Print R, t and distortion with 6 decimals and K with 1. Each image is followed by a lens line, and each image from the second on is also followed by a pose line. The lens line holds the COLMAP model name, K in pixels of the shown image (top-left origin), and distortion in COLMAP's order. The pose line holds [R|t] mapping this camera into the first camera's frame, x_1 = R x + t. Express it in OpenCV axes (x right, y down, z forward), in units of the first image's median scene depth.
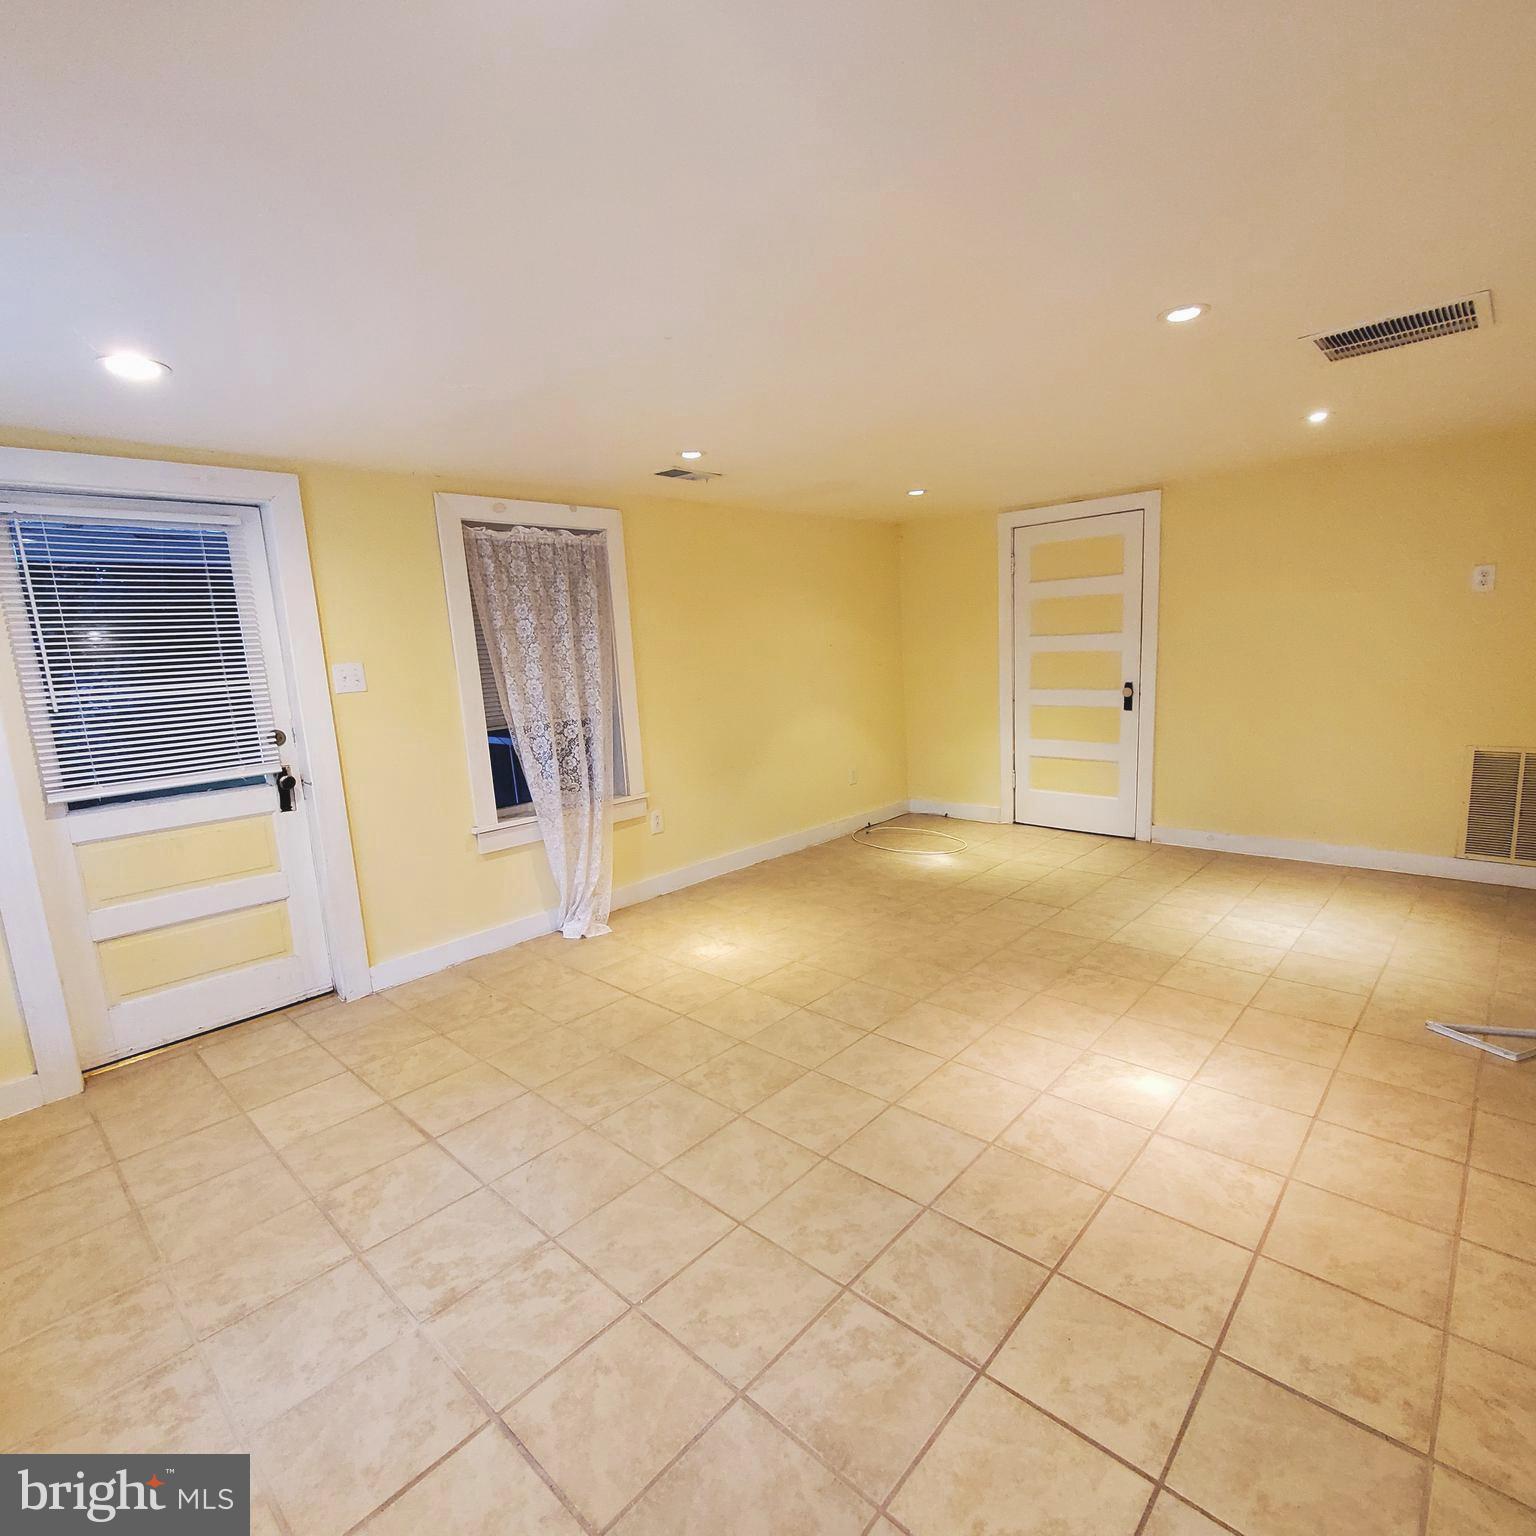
lens RADIAL K [[813.0, 0, 779.1], [0, 813.0, 773.9], [0, 0, 1]] dist [0.000278, 0.001747]
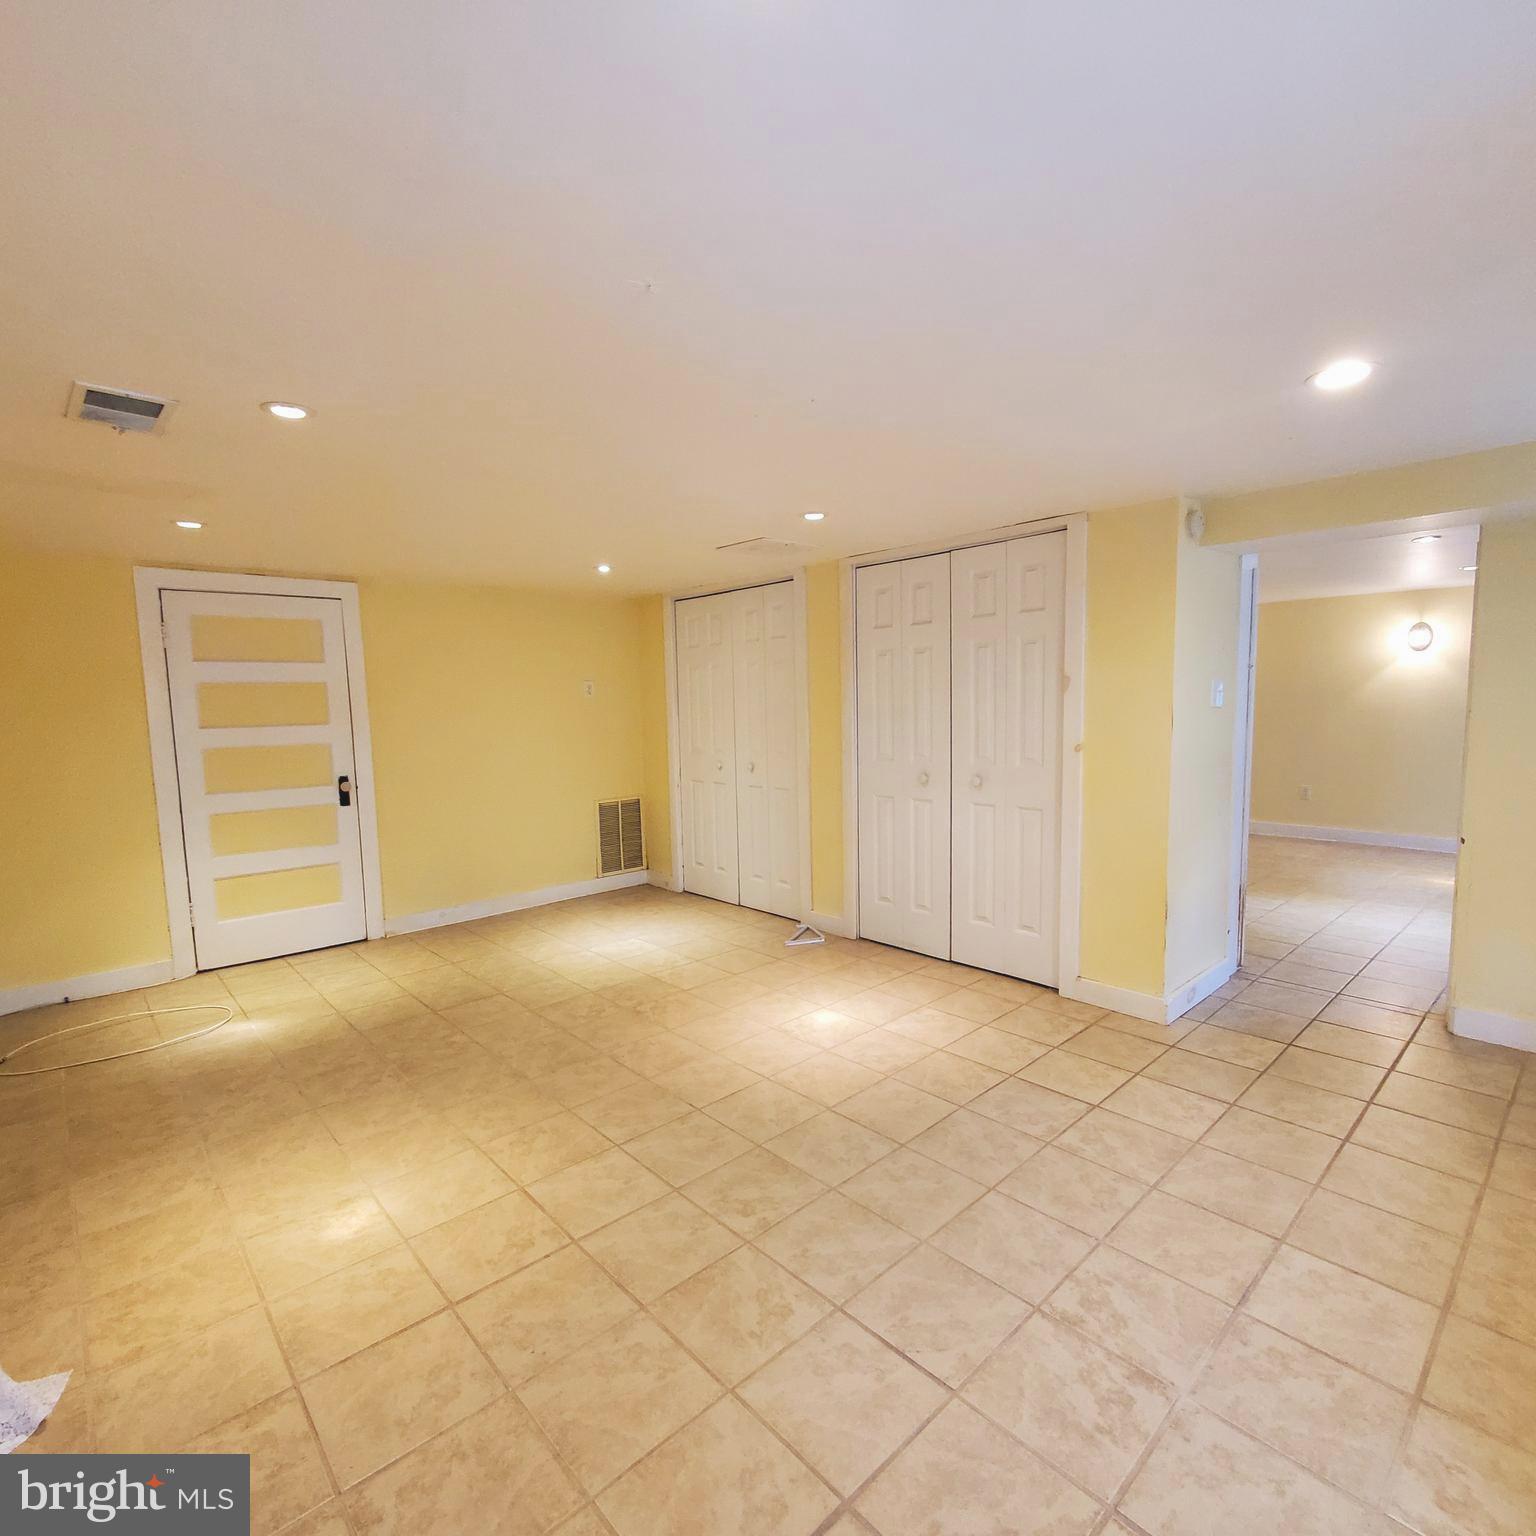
lens RADIAL K [[813.0, 0, 784.3], [0, 813.0, 769.4], [0, 0, 1]] dist [0.000278, 0.001747]
pose [[0.074755, -0.036941, 0.996517, -0.747834], [0.183775, 0.982708, 0.022643, -0.076033], [-0.980122, 0.181442, 0.080251, 0.669212]]
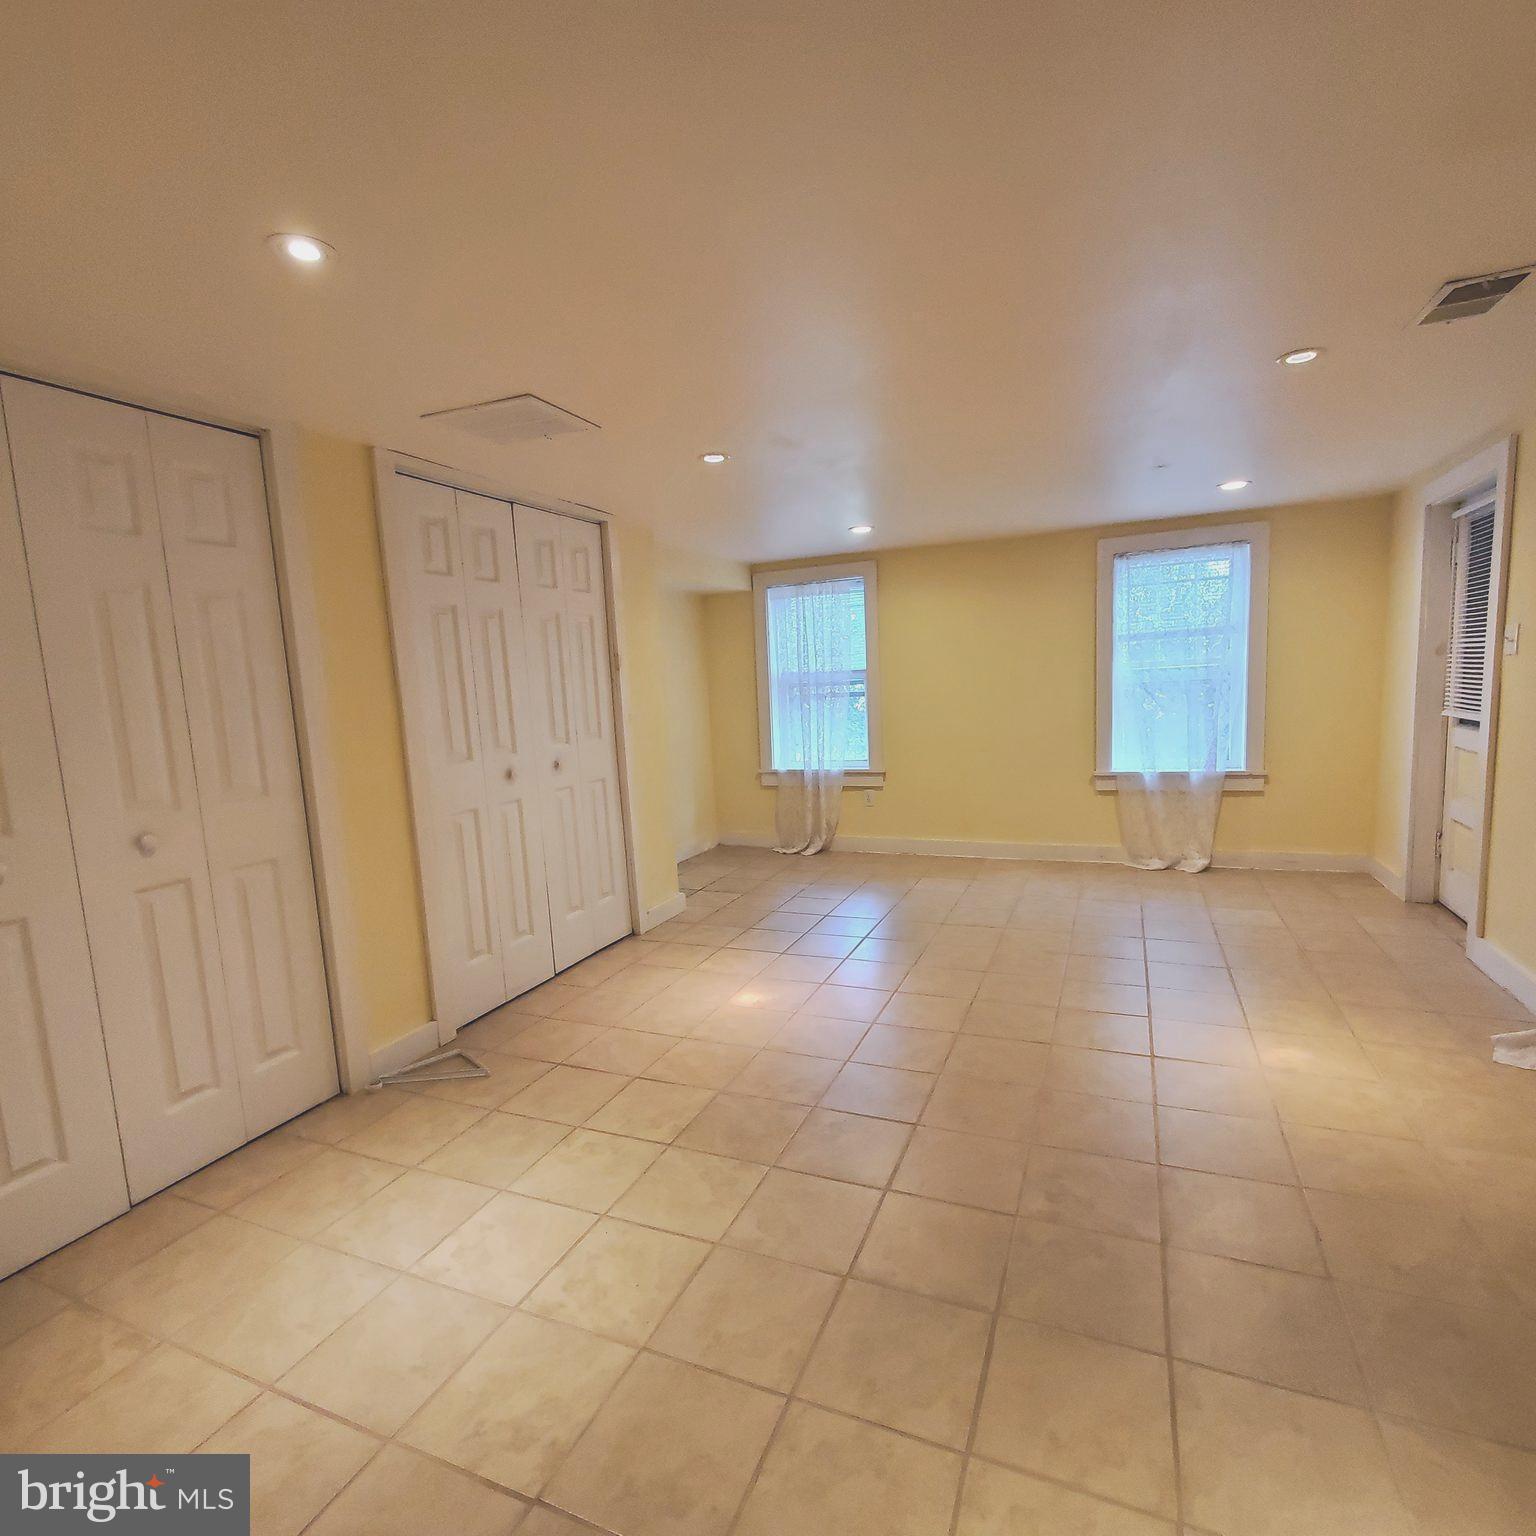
lens RADIAL K [[813.0, 0, 783.0], [0, 813.0, 780.4], [0, 0, 1]] dist [0.000278, 0.001747]
pose [[-0.933004, 0.141288, -0.330970, 0.617764], [0.040385, 0.955002, 0.293838, -0.281652], [0.357593, 0.260786, -0.896726, 1.646640]]
